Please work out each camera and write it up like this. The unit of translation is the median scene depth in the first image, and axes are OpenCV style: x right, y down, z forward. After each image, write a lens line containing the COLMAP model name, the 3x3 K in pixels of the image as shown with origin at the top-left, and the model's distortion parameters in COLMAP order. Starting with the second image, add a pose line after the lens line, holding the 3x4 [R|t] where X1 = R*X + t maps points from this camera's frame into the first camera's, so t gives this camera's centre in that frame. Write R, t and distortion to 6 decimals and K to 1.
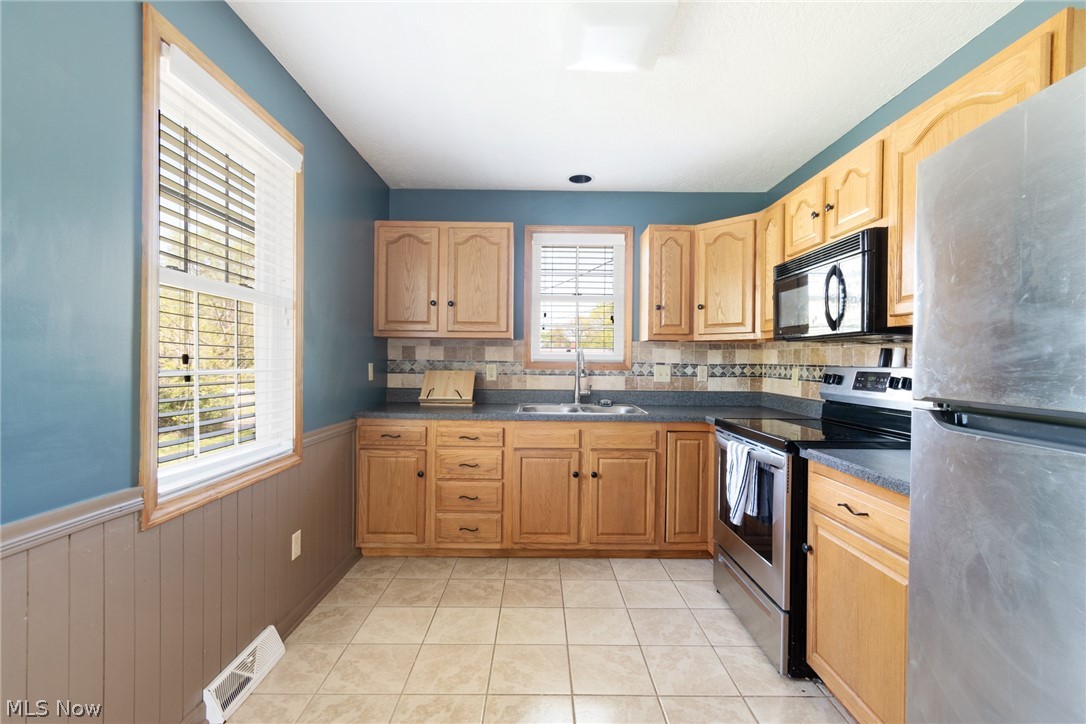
lens RADIAL K [[484.6, 0, 544.8], [0, 484.6, 361.6], [0, 0, 1]] dist [-0.000539, -0.000413]
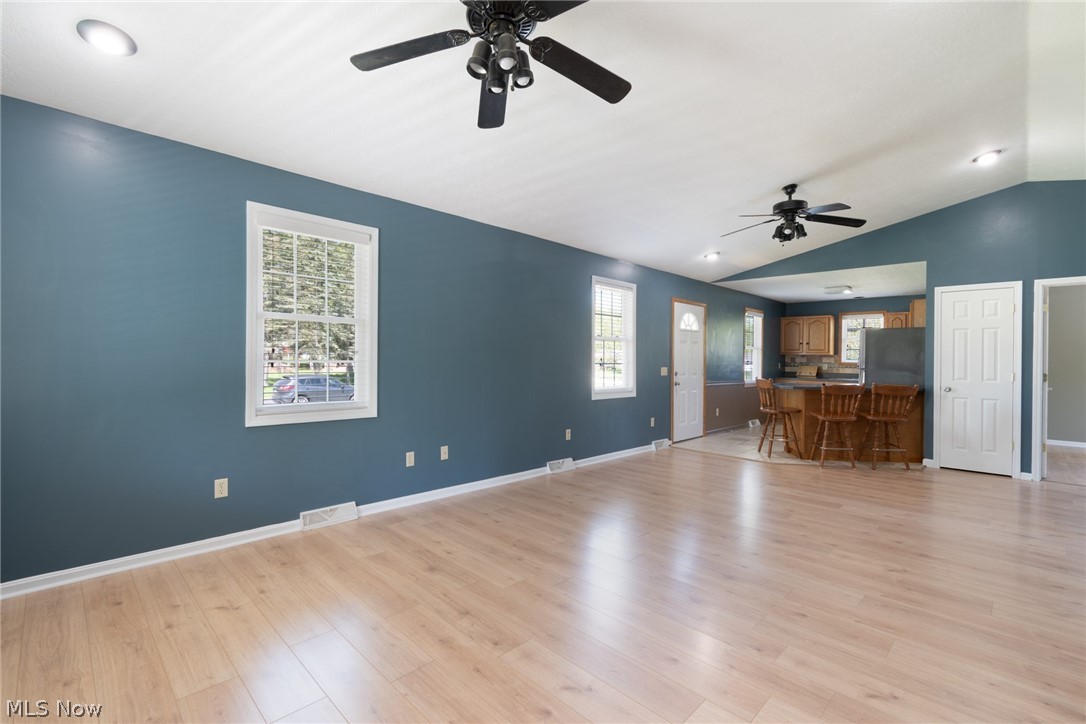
lens RADIAL K [[486.5, 0, 530.0], [0, 486.5, 362.0], [0, 0, 1]] dist [-0.011663, -0.000273]
pose [[0.692760, 0.001457, -0.721166, 0.756403], [-0.005454, 0.999980, -0.003219, 0.013333], [0.721147, 0.006163, 0.692754, -2.251116]]
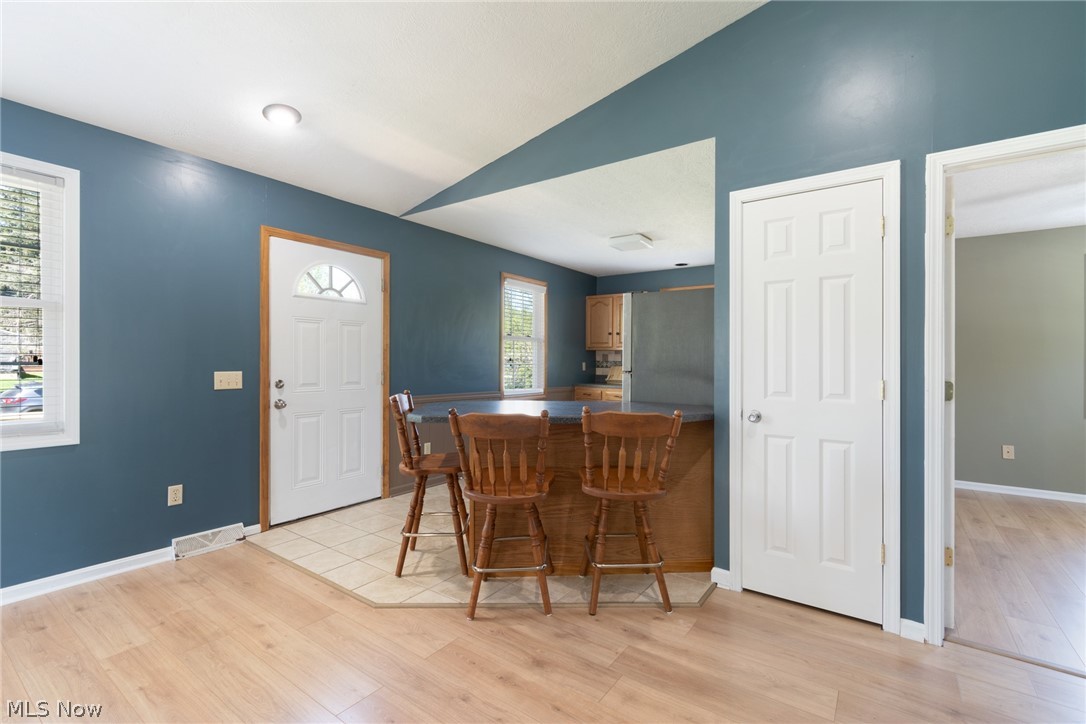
lens RADIAL K [[484.6, 0, 544.8], [0, 484.6, 361.6], [0, 0, 1]] dist [-0.000539, -0.000413]
pose [[0.806031, -0.004879, -0.591853, 0.737516], [0.000533, 0.999972, -0.007516, 0.014234], [0.591873, 0.005743, 0.806011, -0.804510]]
